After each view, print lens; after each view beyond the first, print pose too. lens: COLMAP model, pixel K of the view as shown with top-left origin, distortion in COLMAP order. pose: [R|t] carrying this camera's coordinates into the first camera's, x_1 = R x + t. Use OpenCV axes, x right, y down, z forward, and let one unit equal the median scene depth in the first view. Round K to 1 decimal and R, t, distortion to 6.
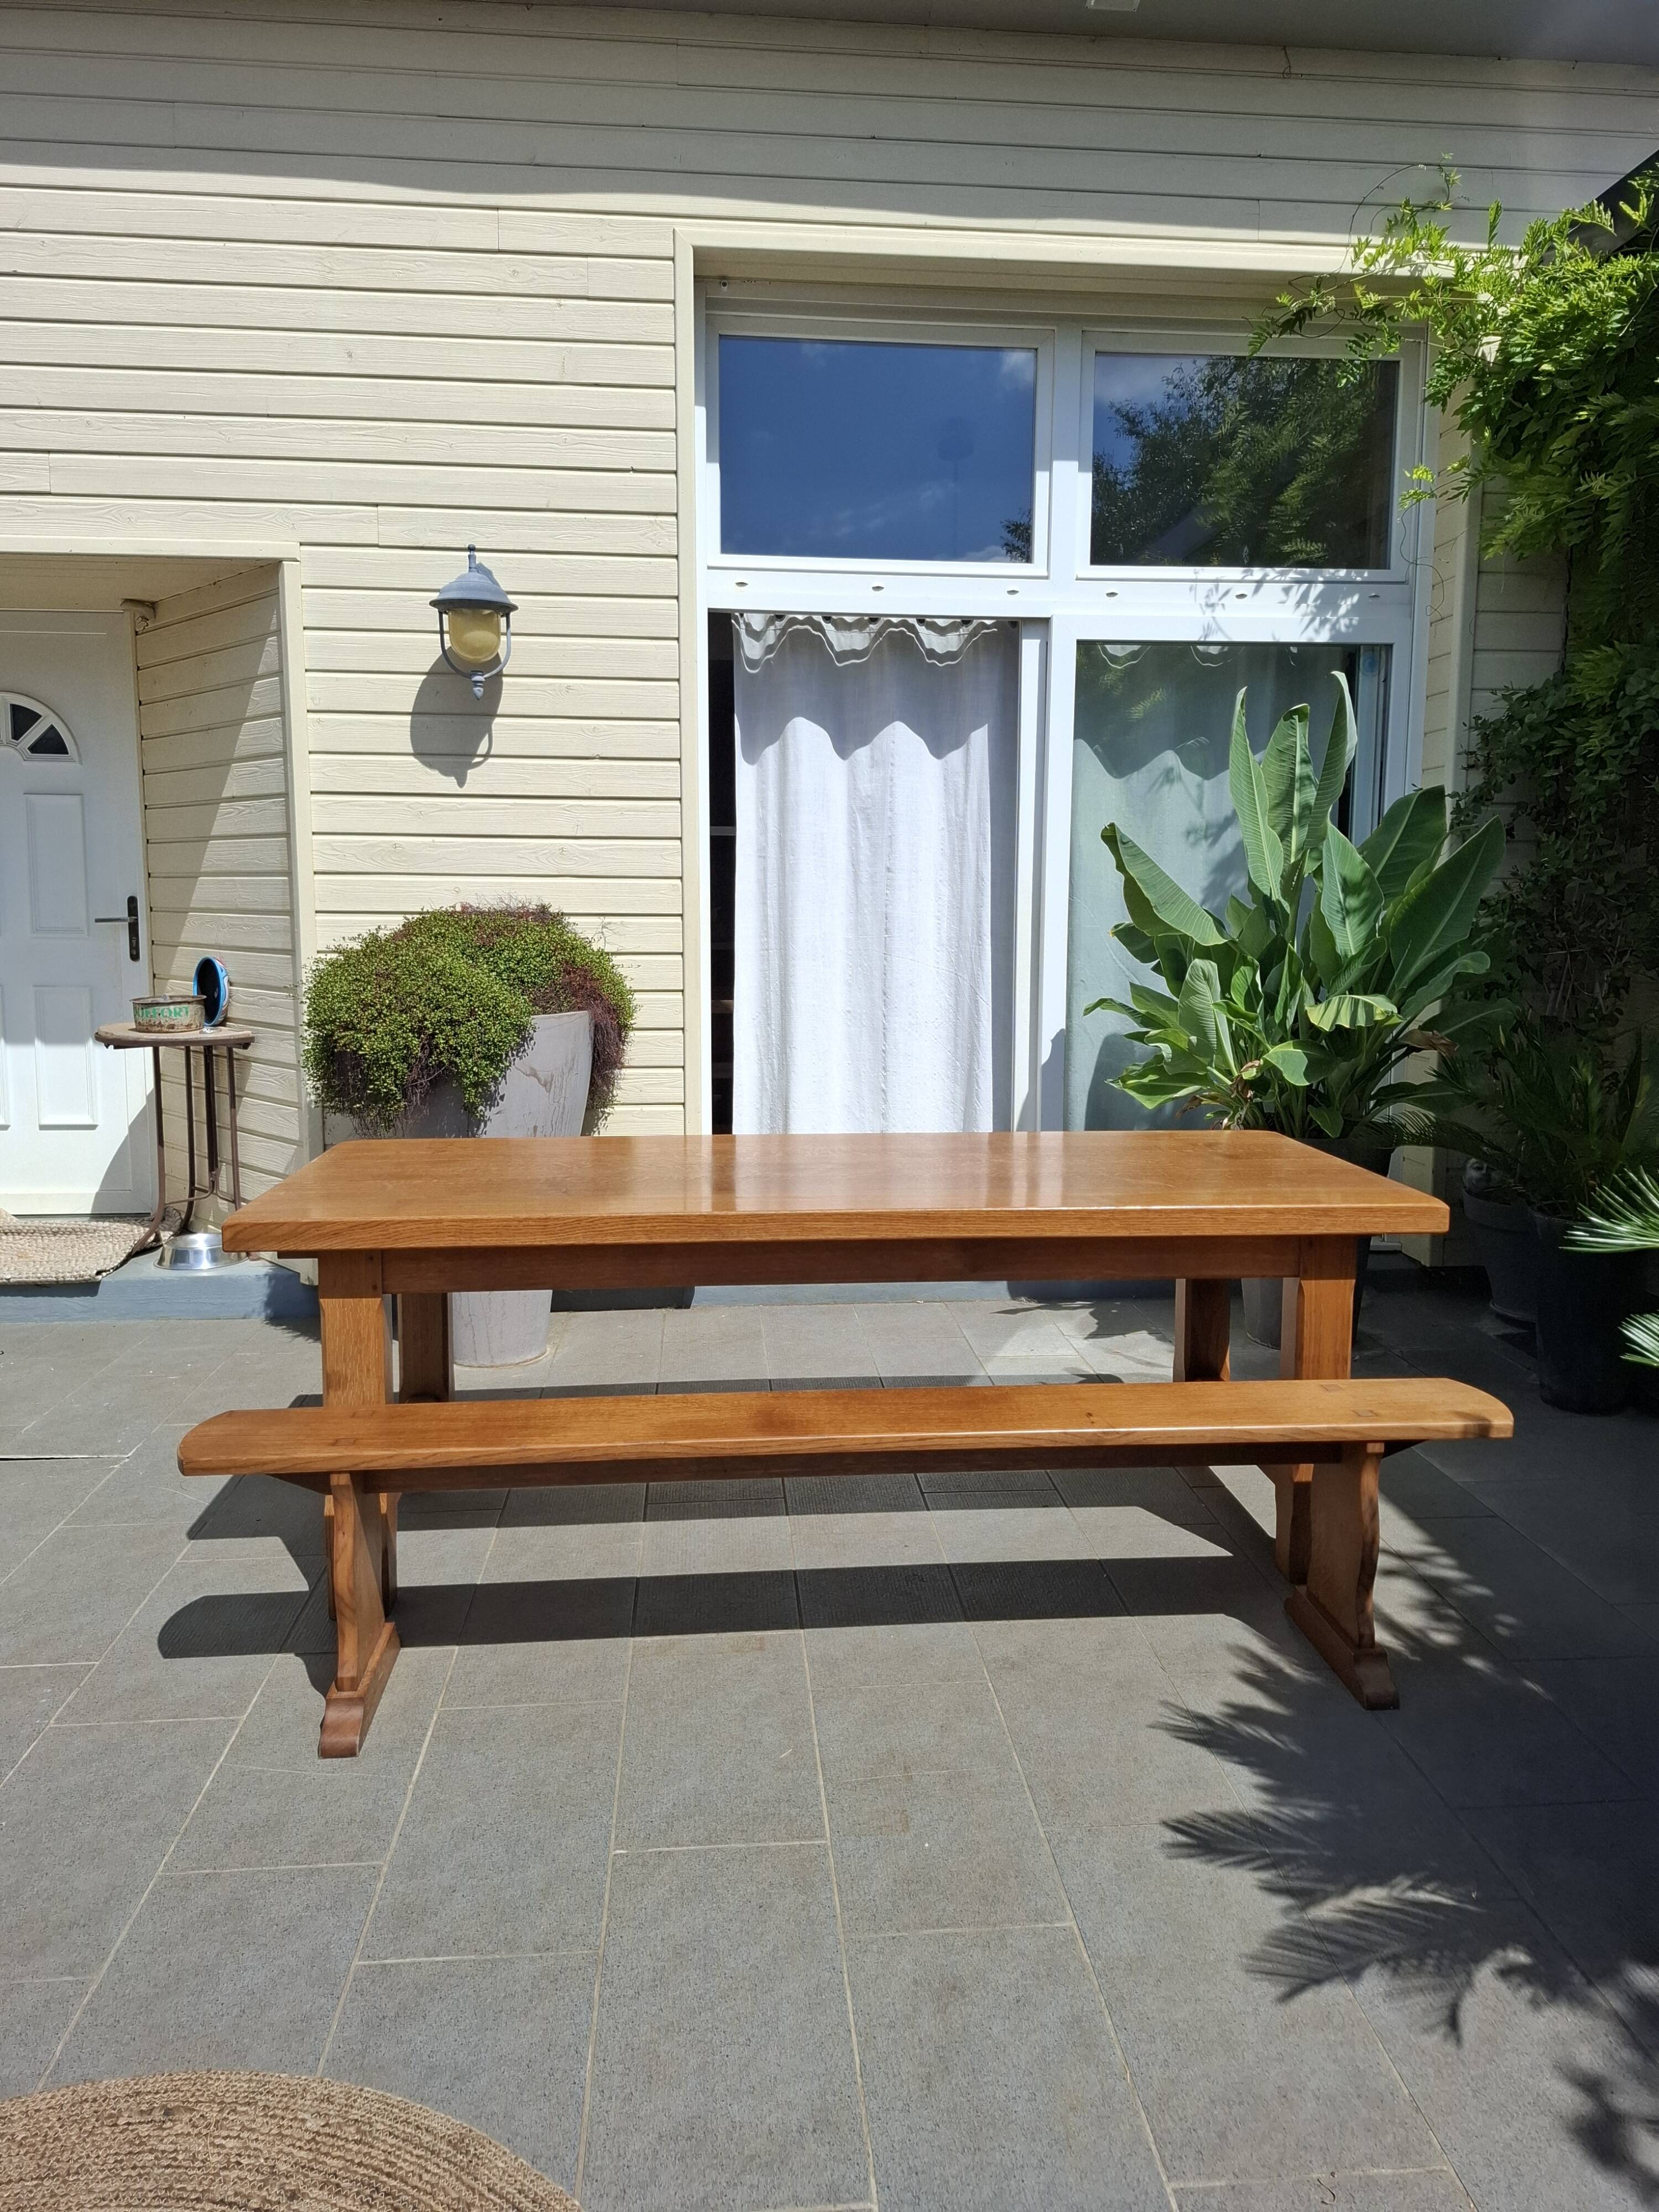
lens RADIAL K [[1542.7, 0, 835.6], [0, 1542.7, 1084.5], [0, 0, 1]] dist [0.051233, -0.055092]
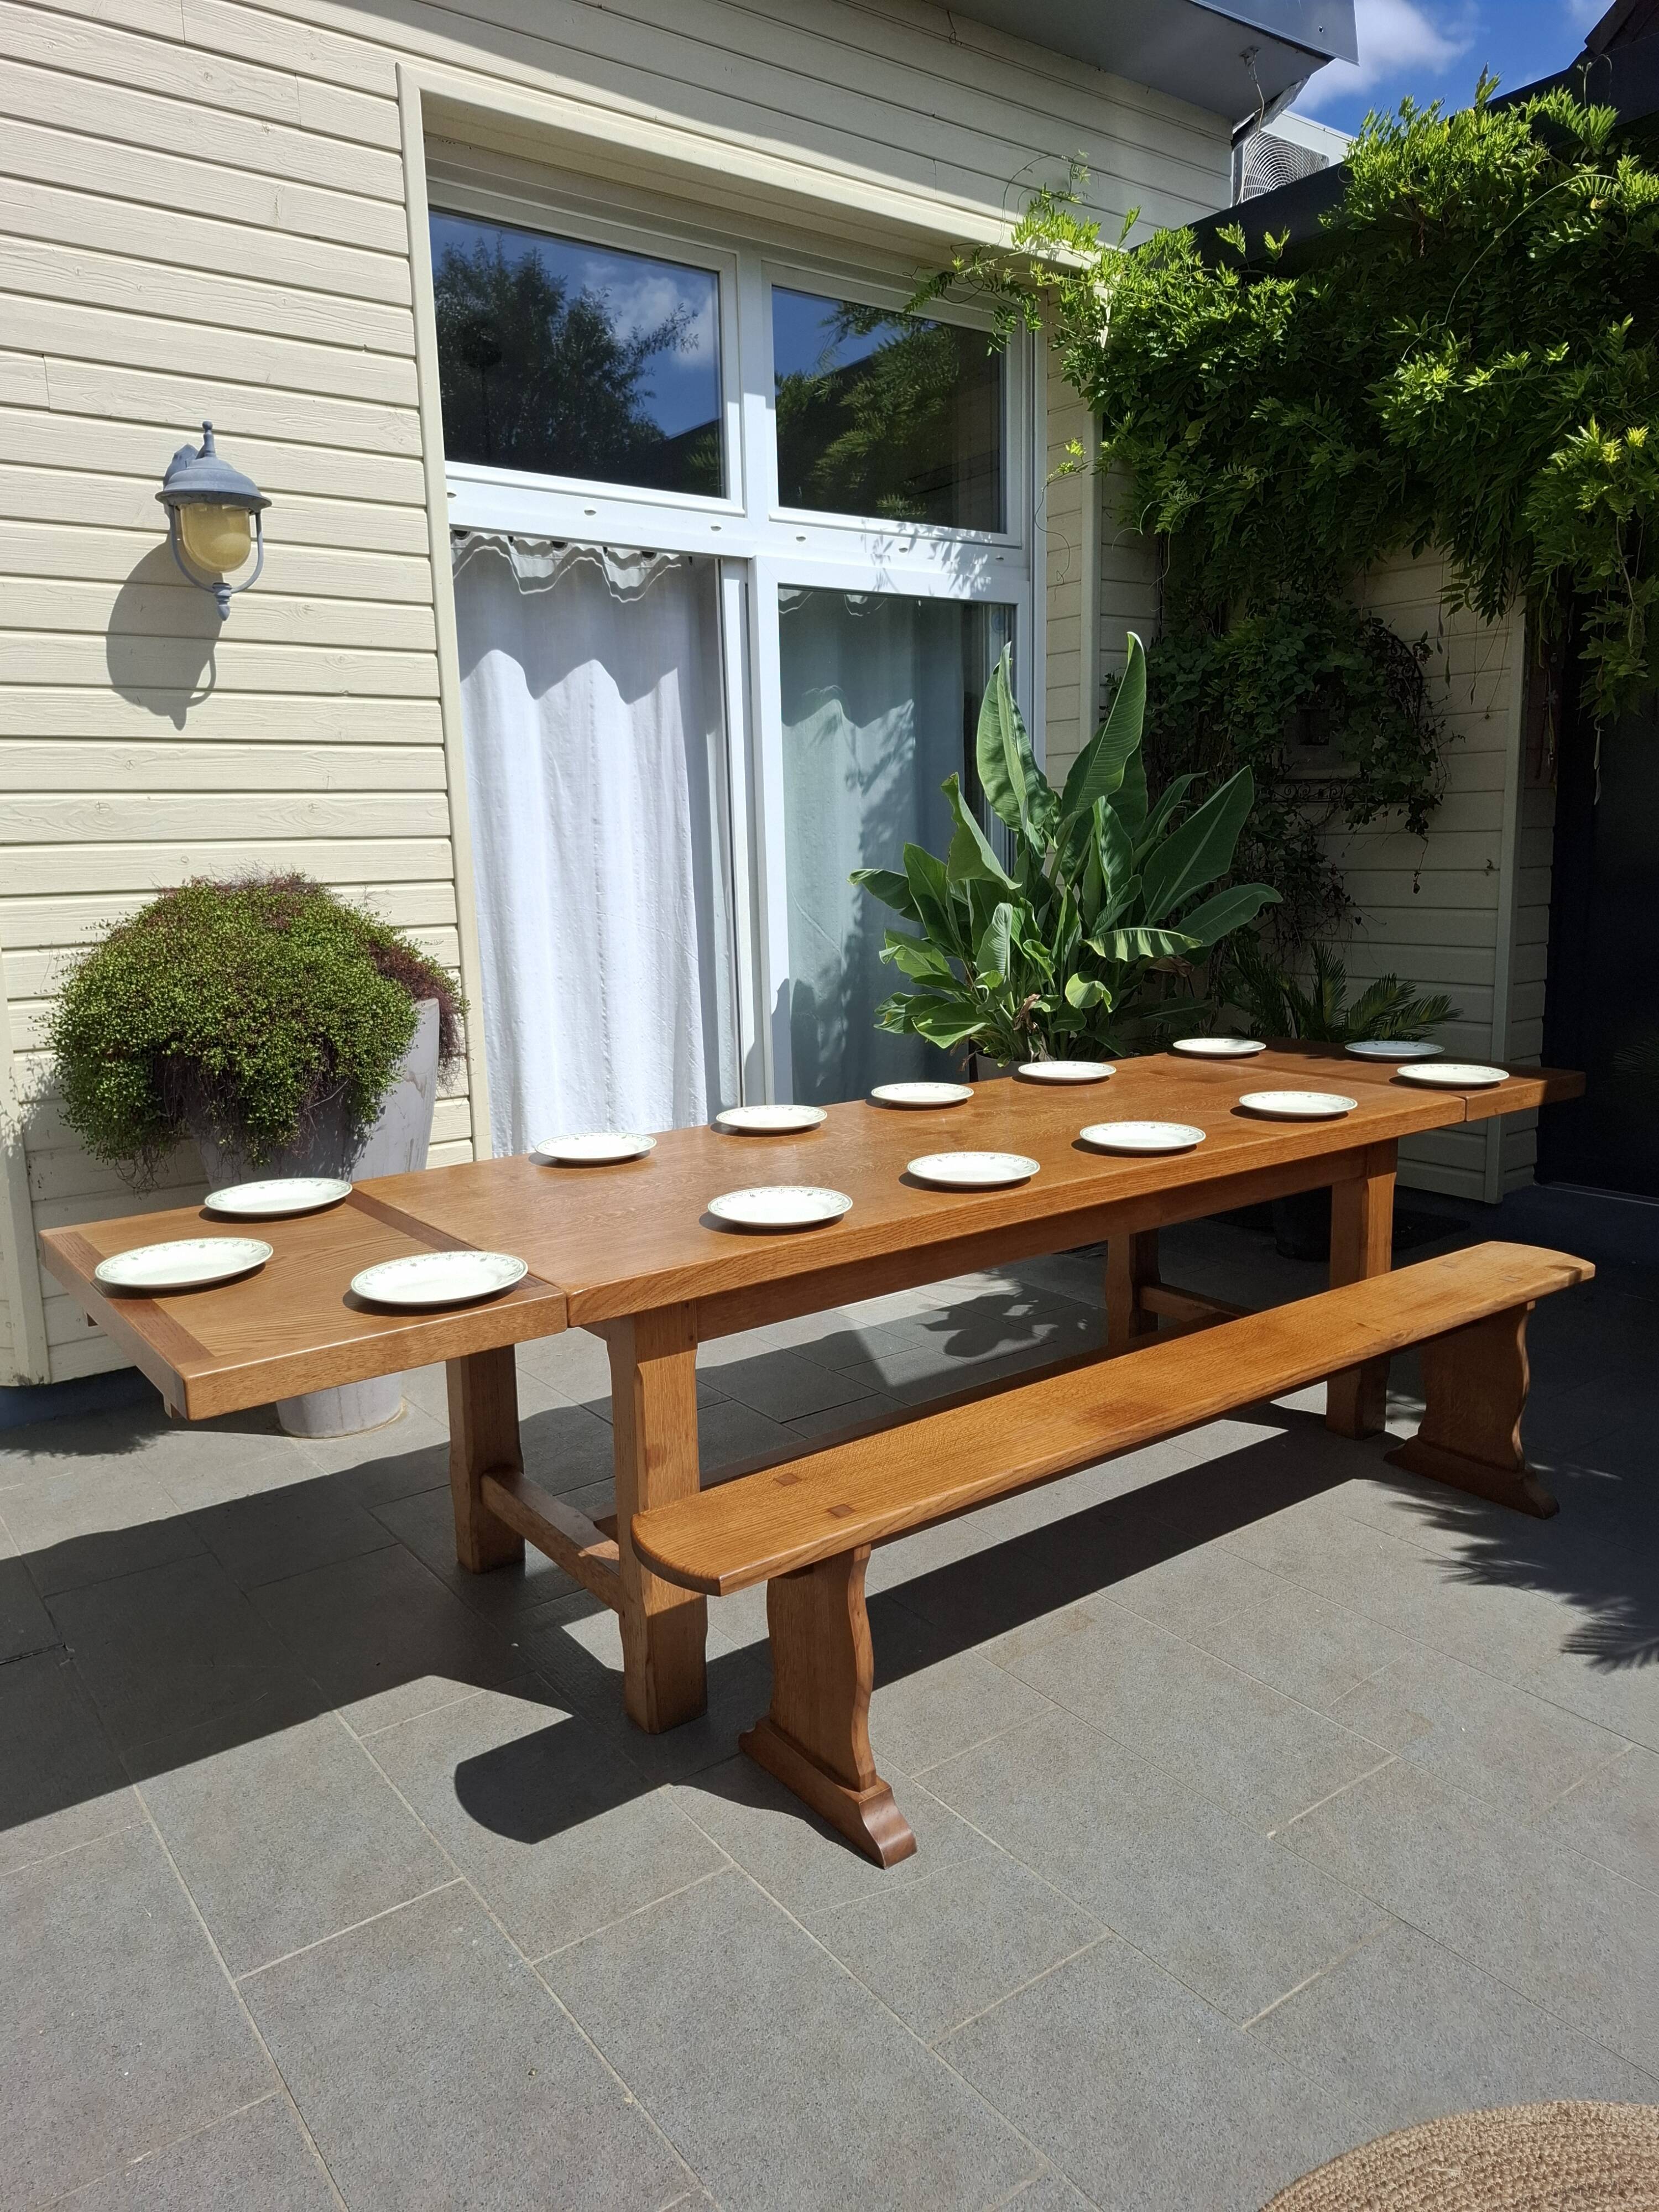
lens RADIAL K [[1542.7, 0, 826.5], [0, 1542.7, 1101.1], [0, 0, 1]] dist [0.051233, -0.055092]
pose [[0.852769, -0.115311, 0.509400, -0.387146], [0.088776, 0.993133, 0.076195, -0.034121], [-0.514688, -0.019754, 0.857150, 0.141438]]
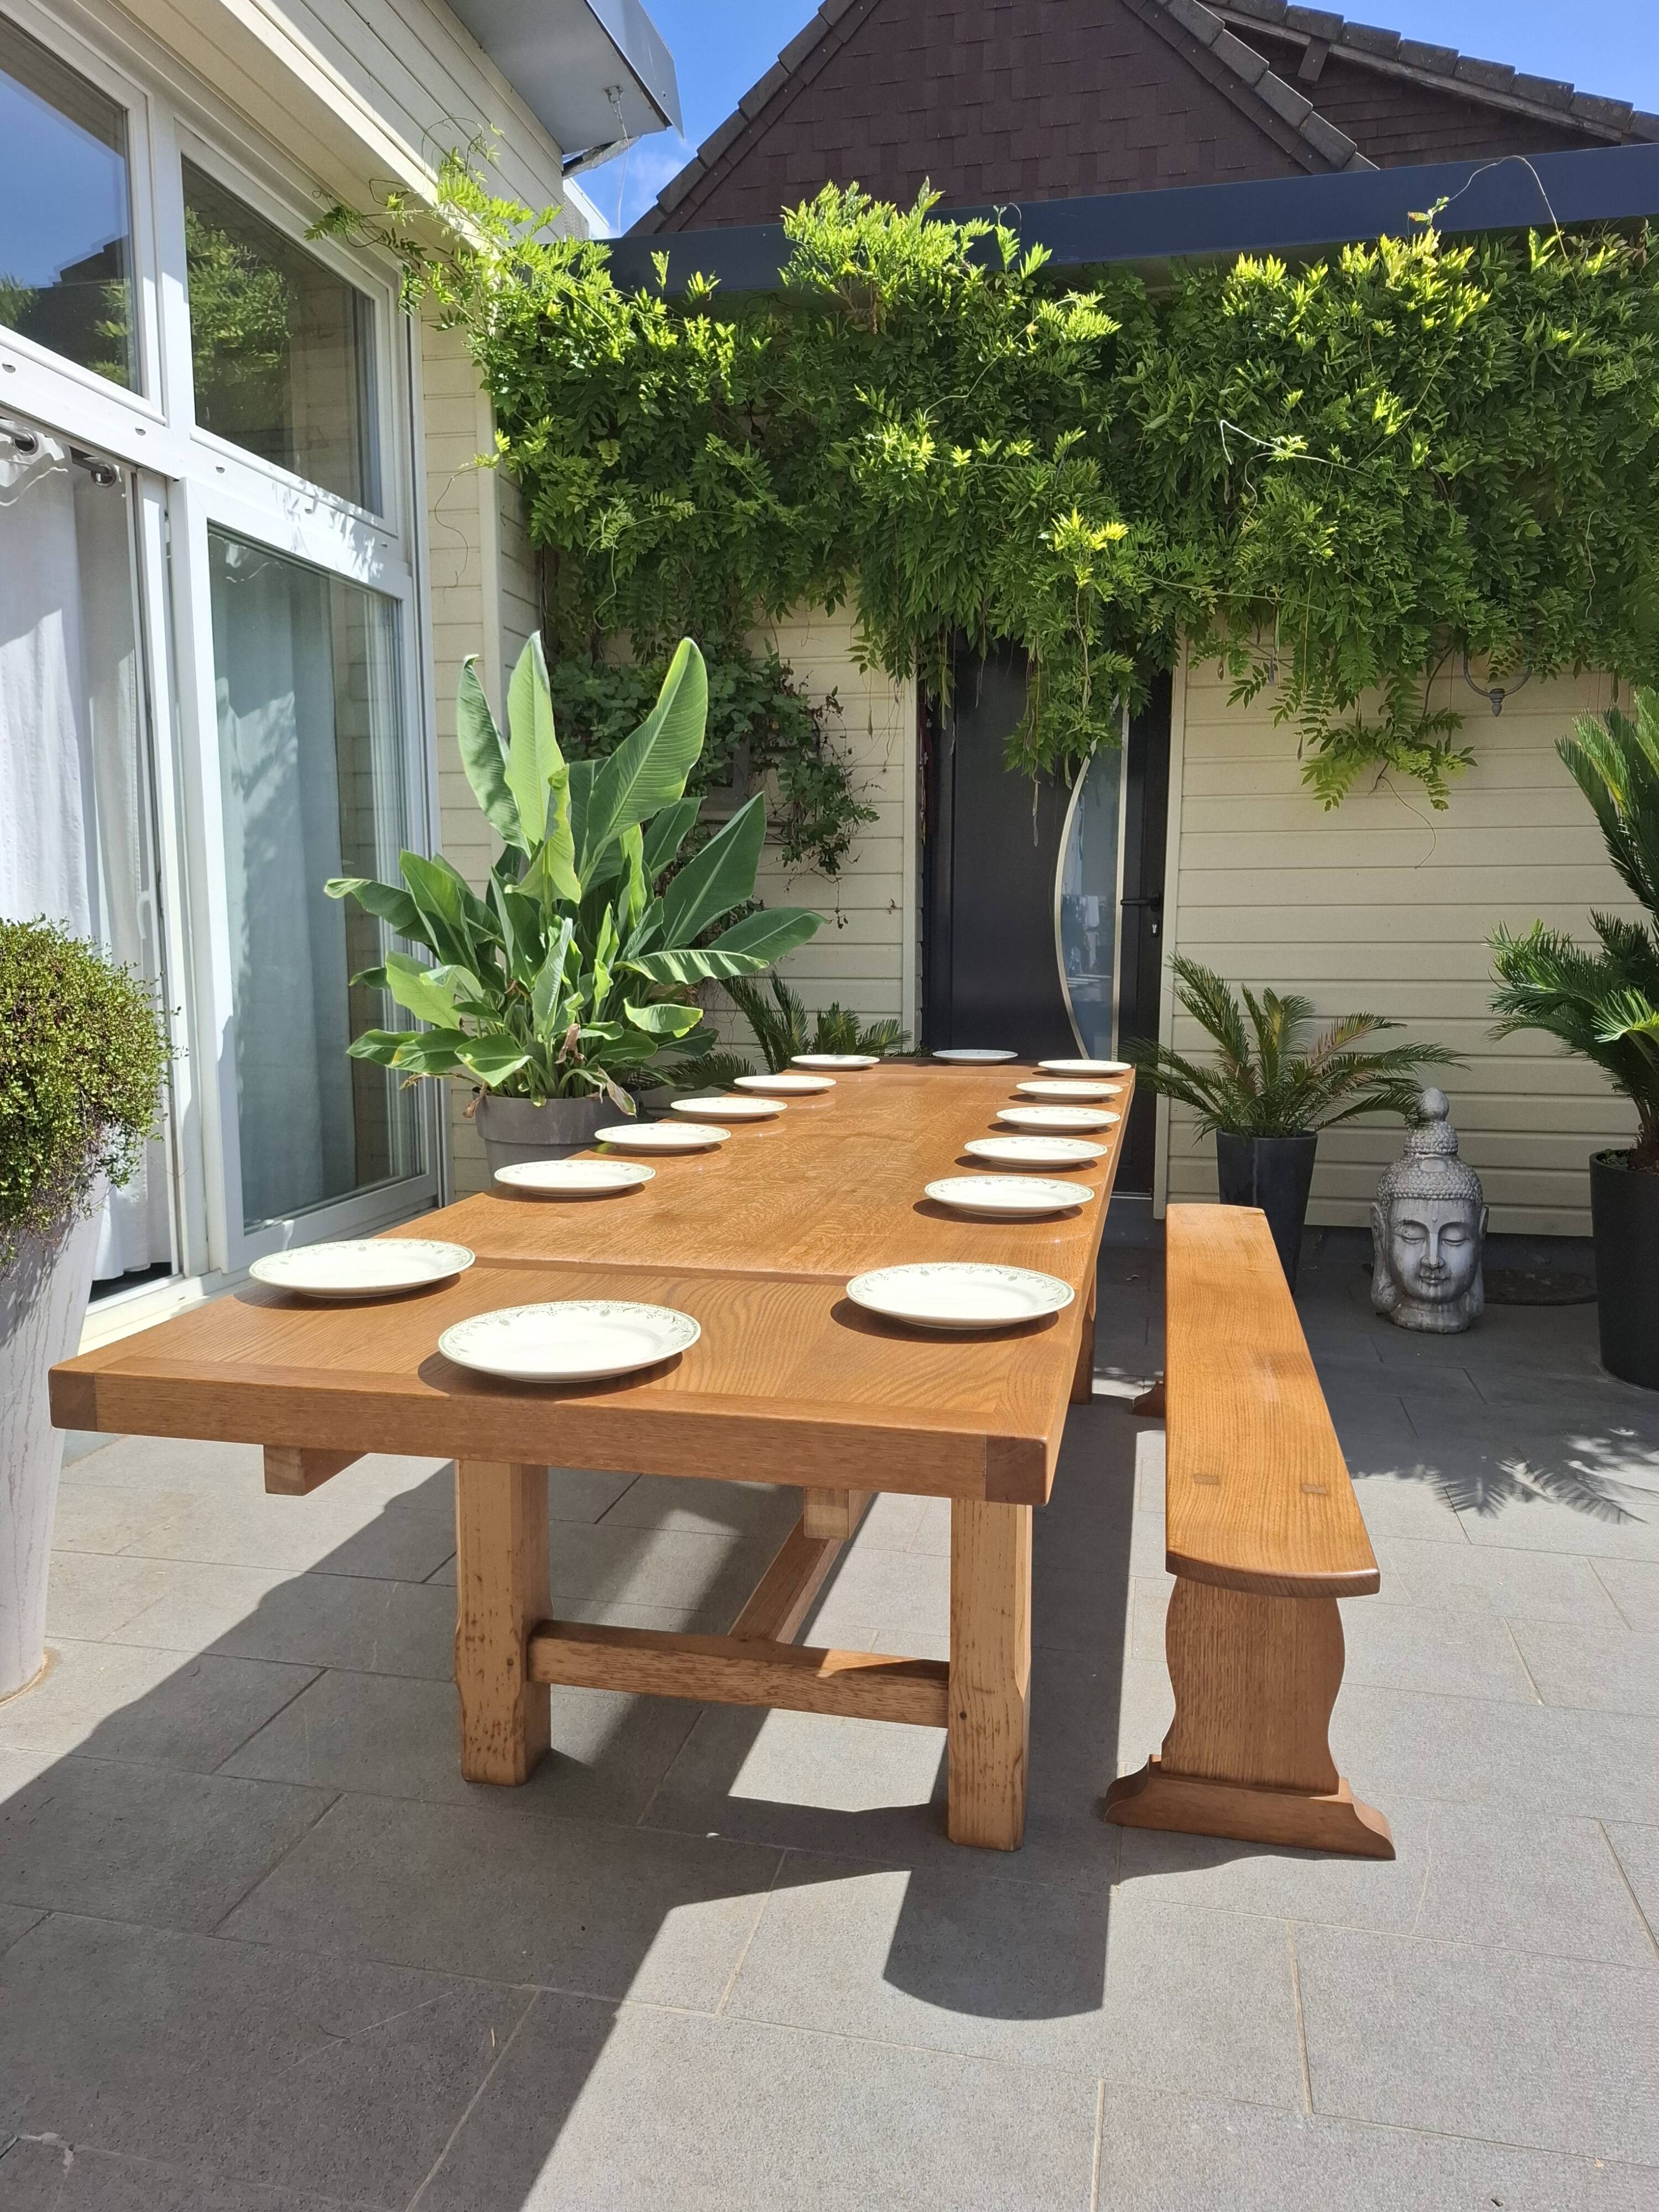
lens RADIAL K [[1542.7, 0, 841.9], [0, 1542.7, 1130.3], [0, 0, 1]] dist [0.051233, -0.055092]
pose [[0.288415, -0.133390, 0.948169, -0.583884], [0.108886, 0.988394, 0.105928, -0.031522], [-0.951294, 0.072691, 0.299592, 0.518989]]
